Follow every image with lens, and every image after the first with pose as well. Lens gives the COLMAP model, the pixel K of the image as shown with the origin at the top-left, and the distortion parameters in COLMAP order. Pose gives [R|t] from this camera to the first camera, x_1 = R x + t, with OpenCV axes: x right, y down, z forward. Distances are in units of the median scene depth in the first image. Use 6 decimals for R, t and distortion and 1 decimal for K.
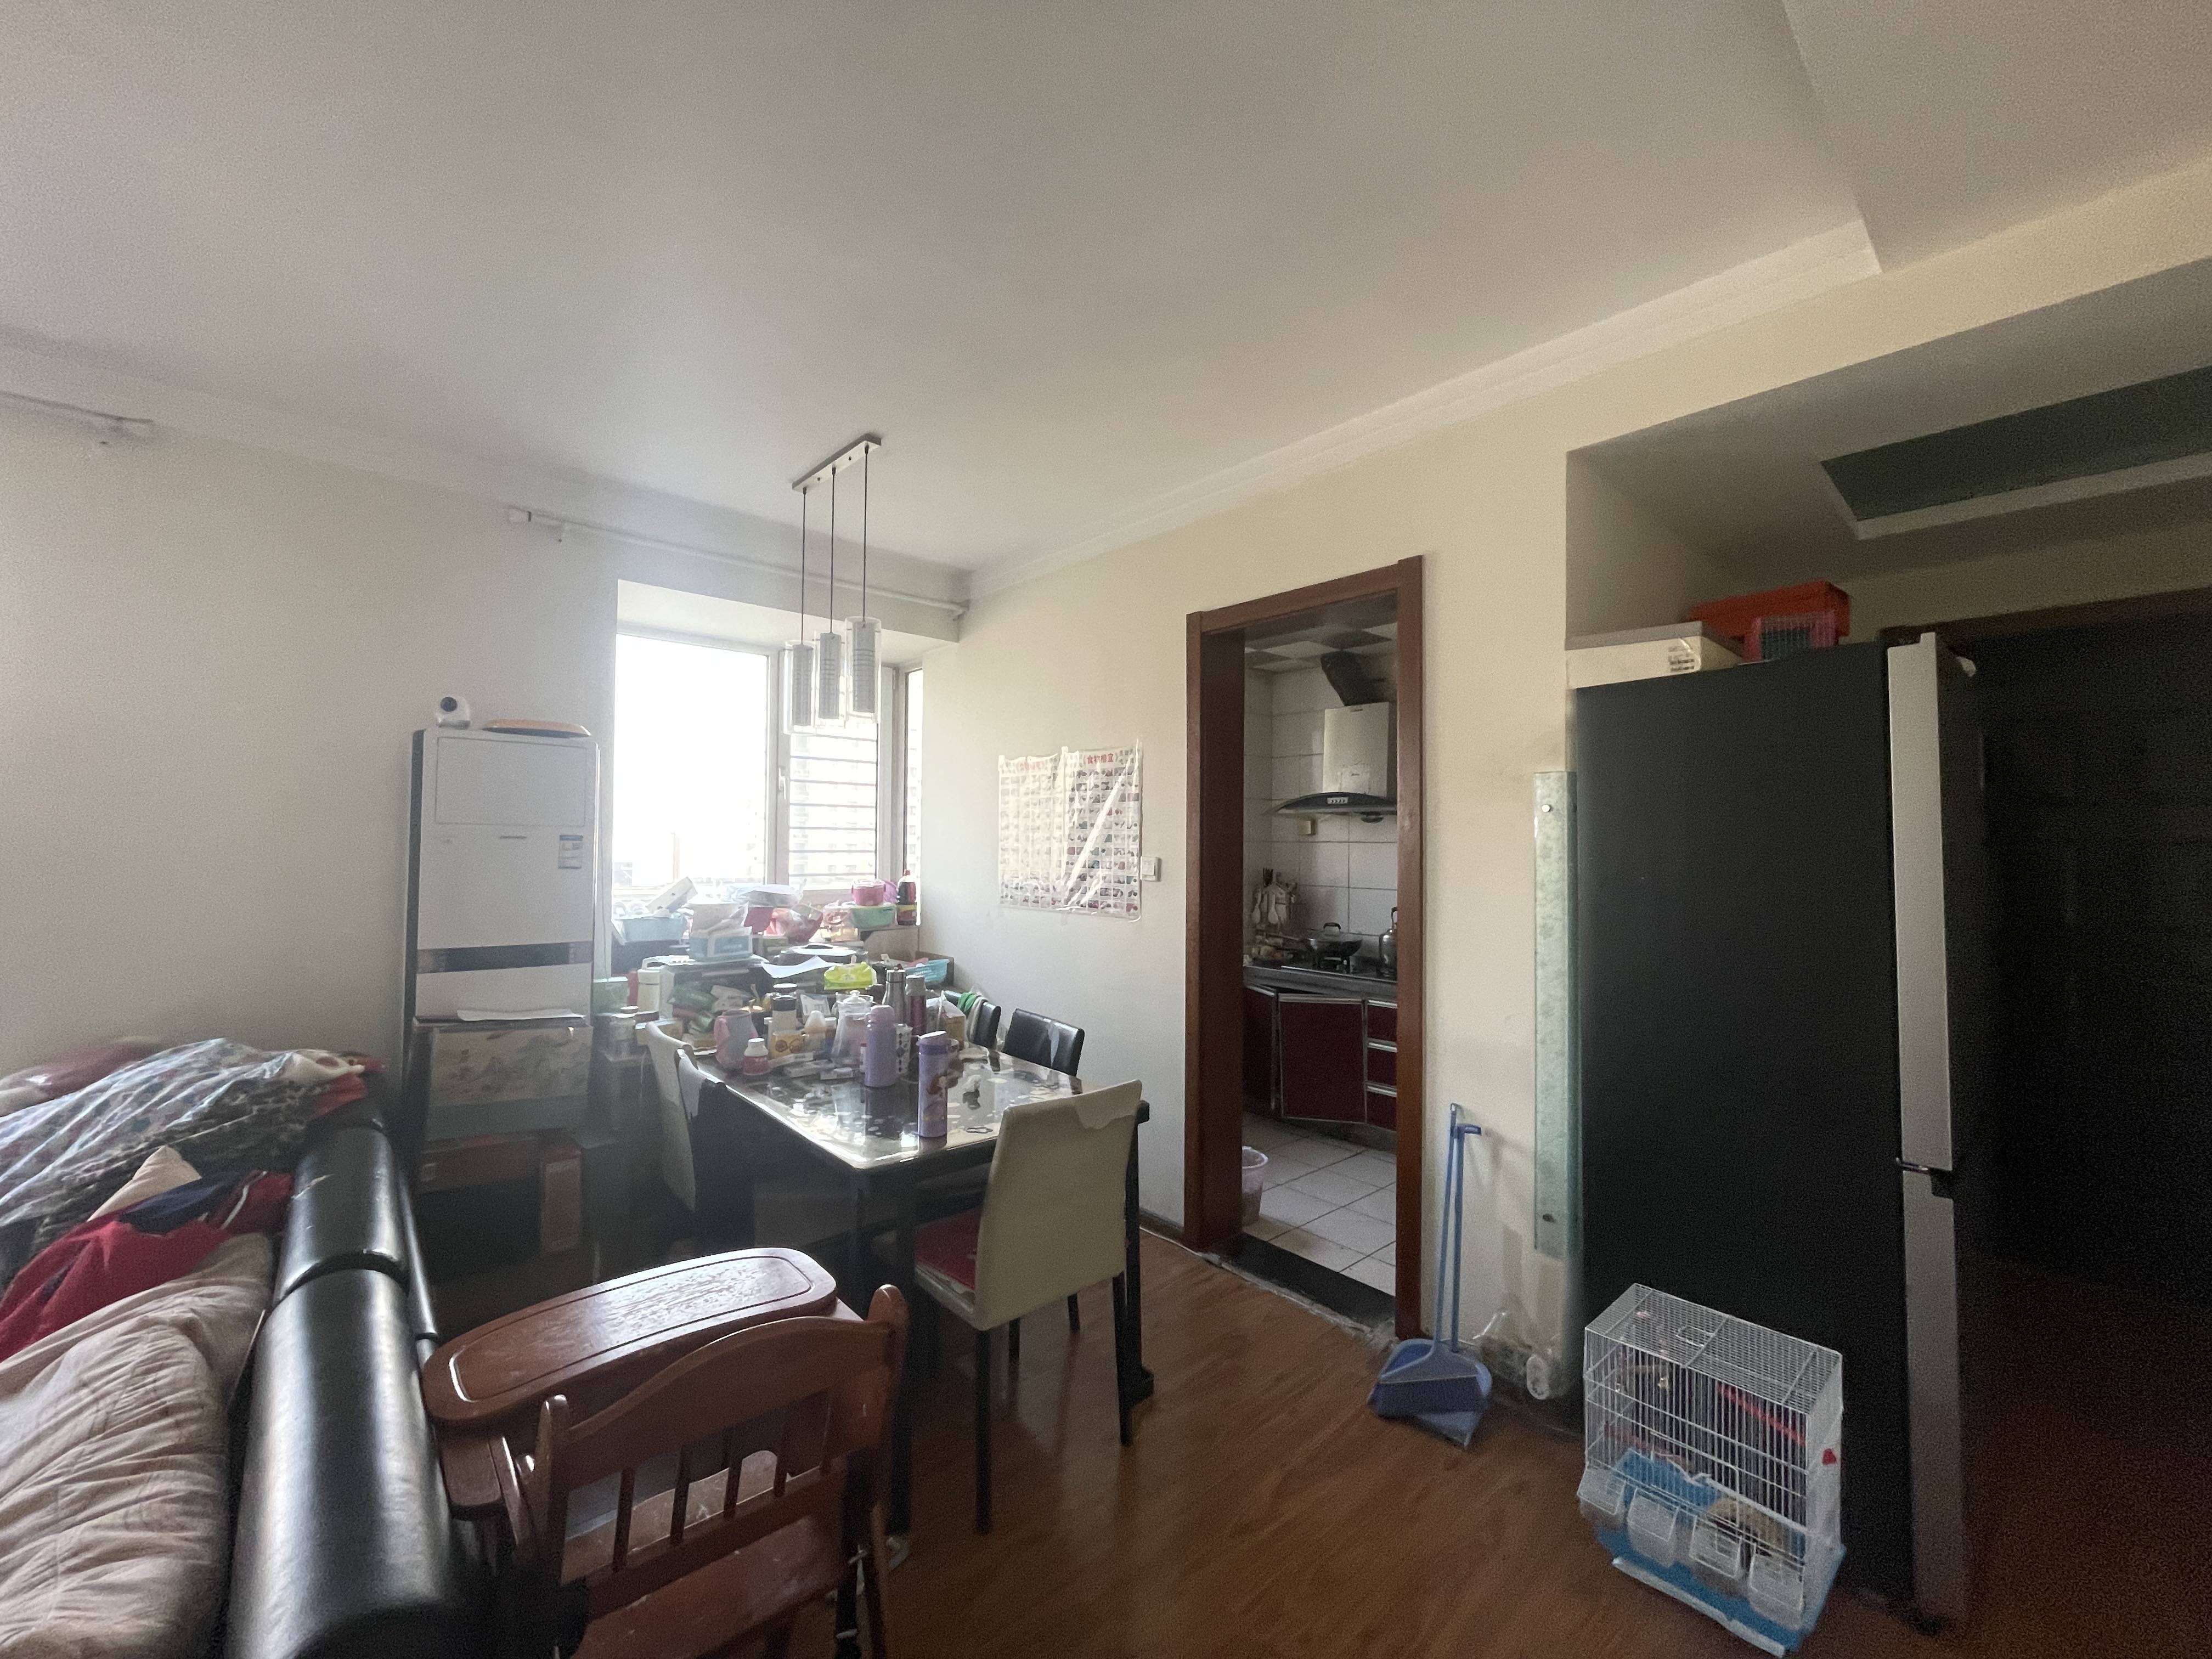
lens RADIAL K [[886.8, 0, 1098.4], [0, 886.8, 830.9], [0, 0, 1]] dist [0.000237, -0.000037]
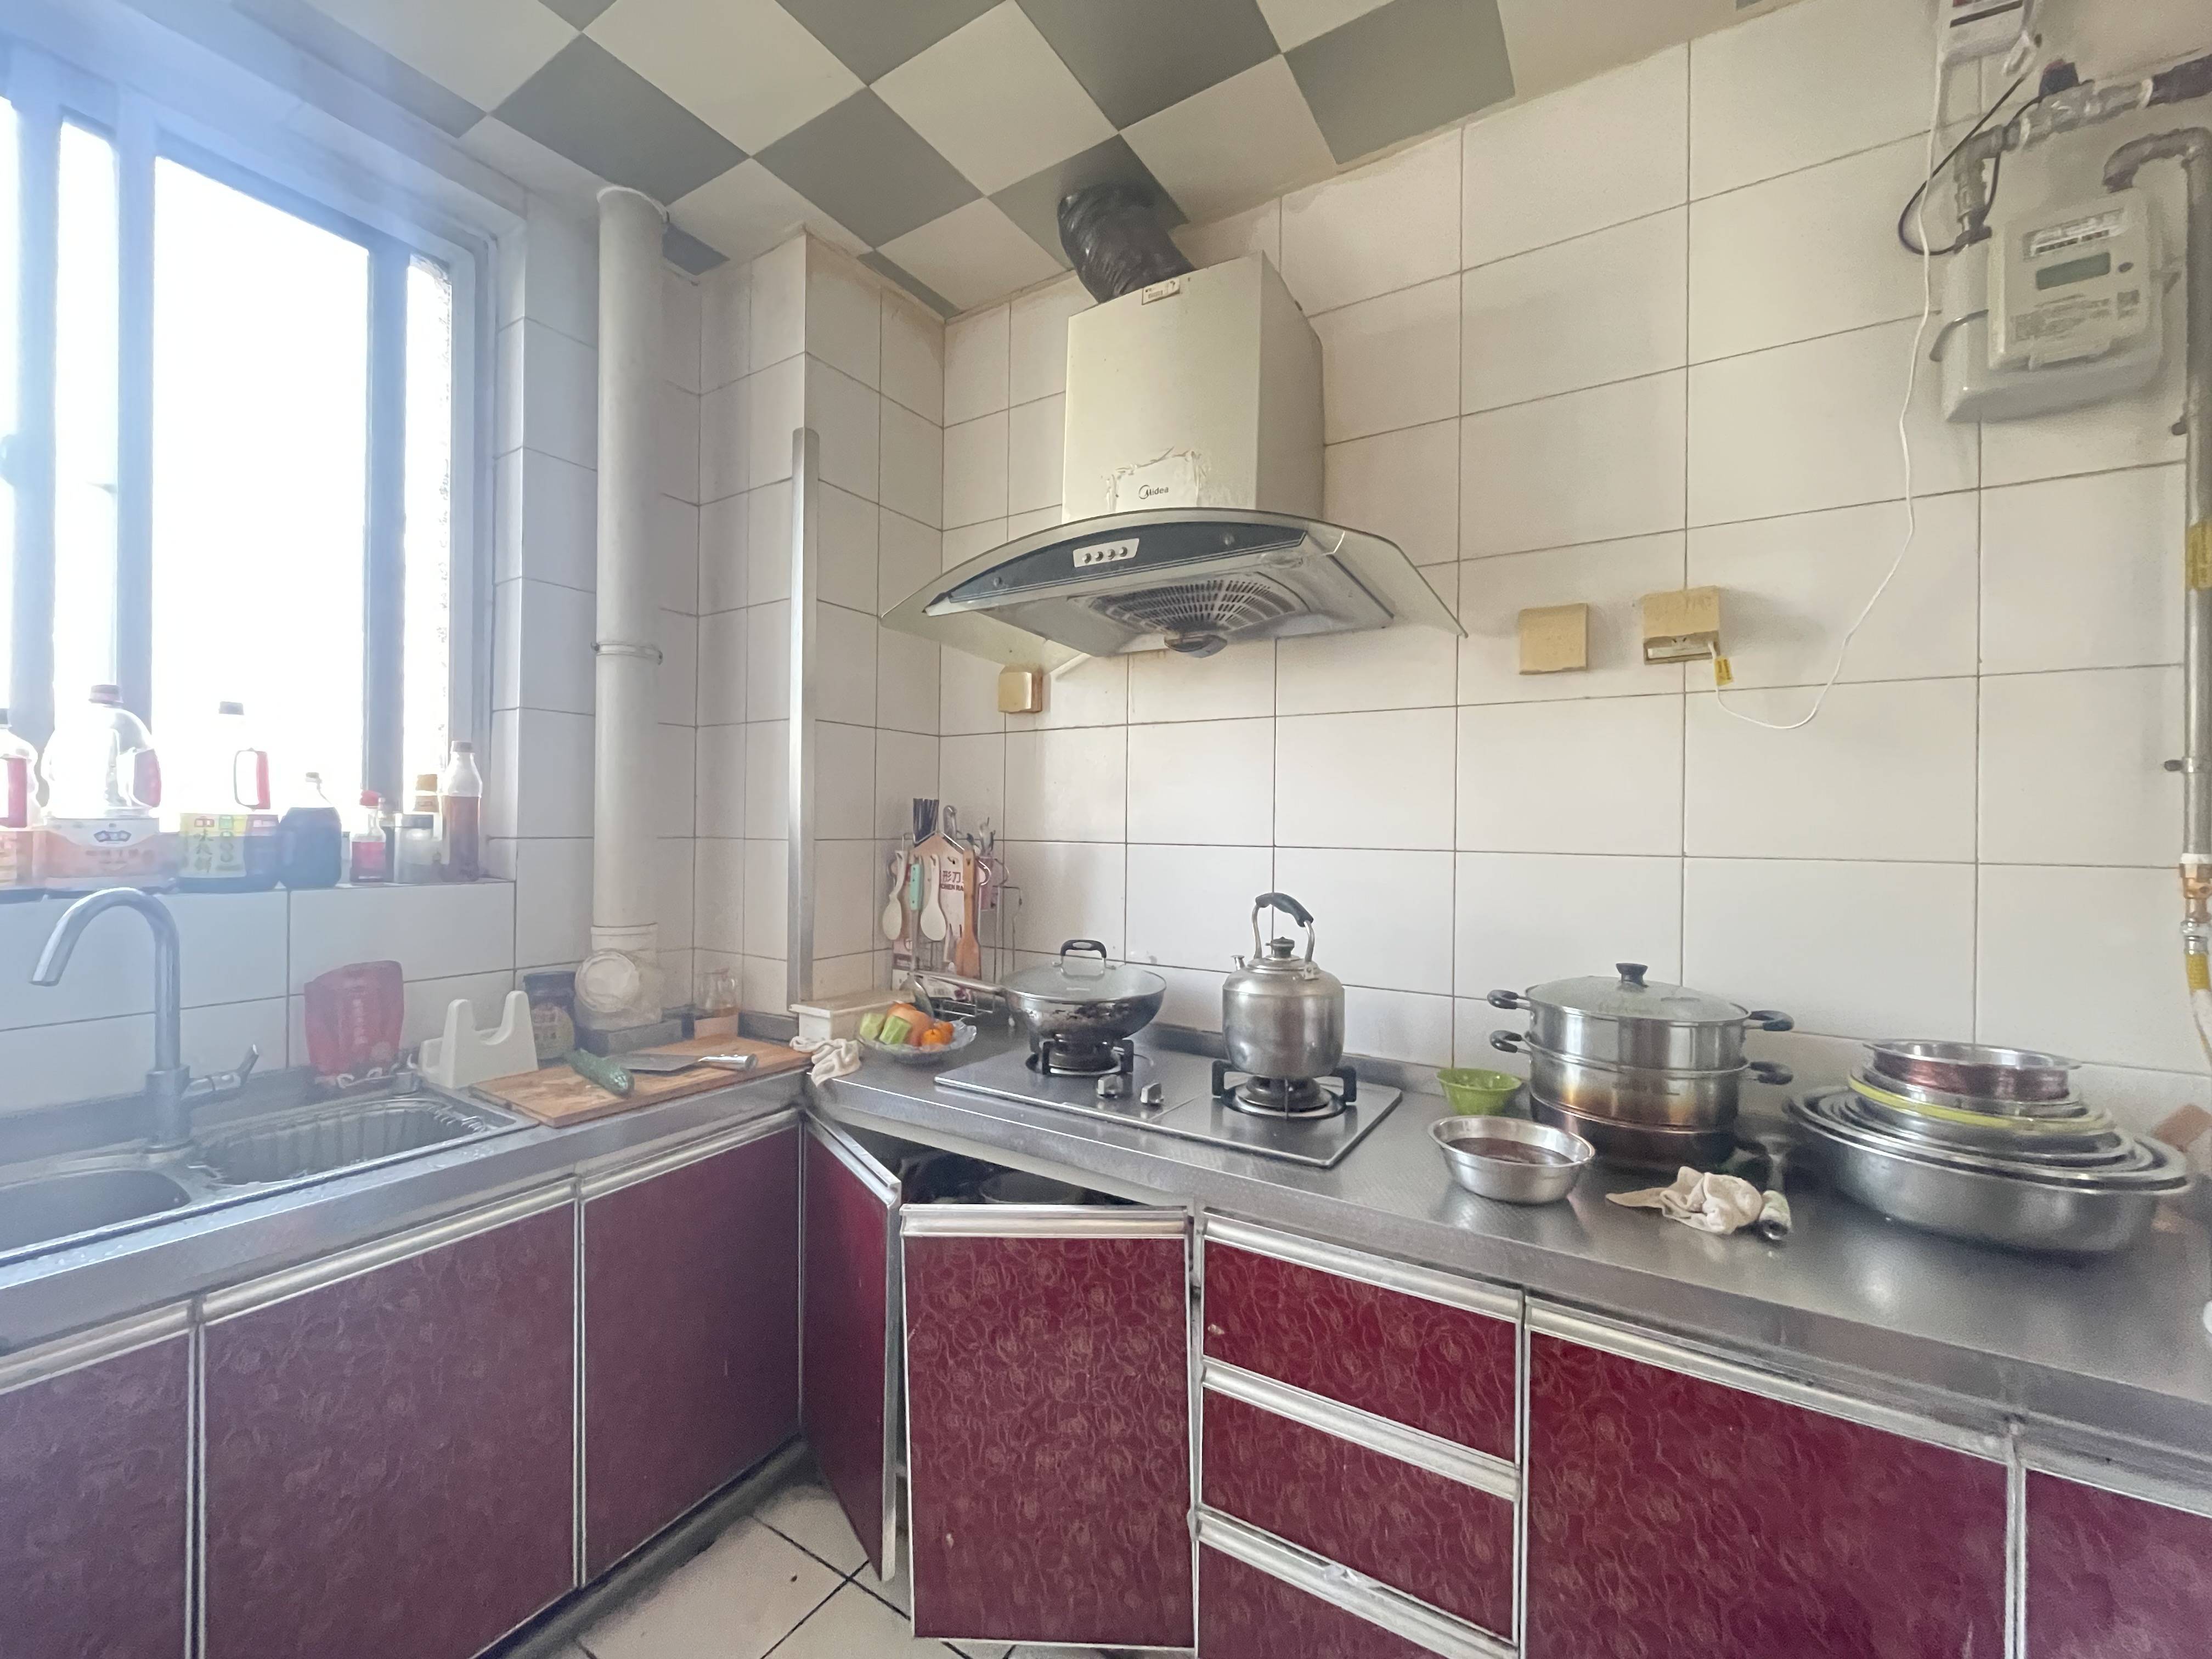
lens RADIAL K [[886.8, 0, 1108.1], [0, 886.8, 829.4], [0, 0, 1]] dist [0.000237, -0.000037]
pose [[0.957476, 0.001408, 0.288510, 0.164233], [-0.008643, 0.999679, 0.023807, 0.048814], [-0.288384, -0.025288, 0.957181, 0.635189]]
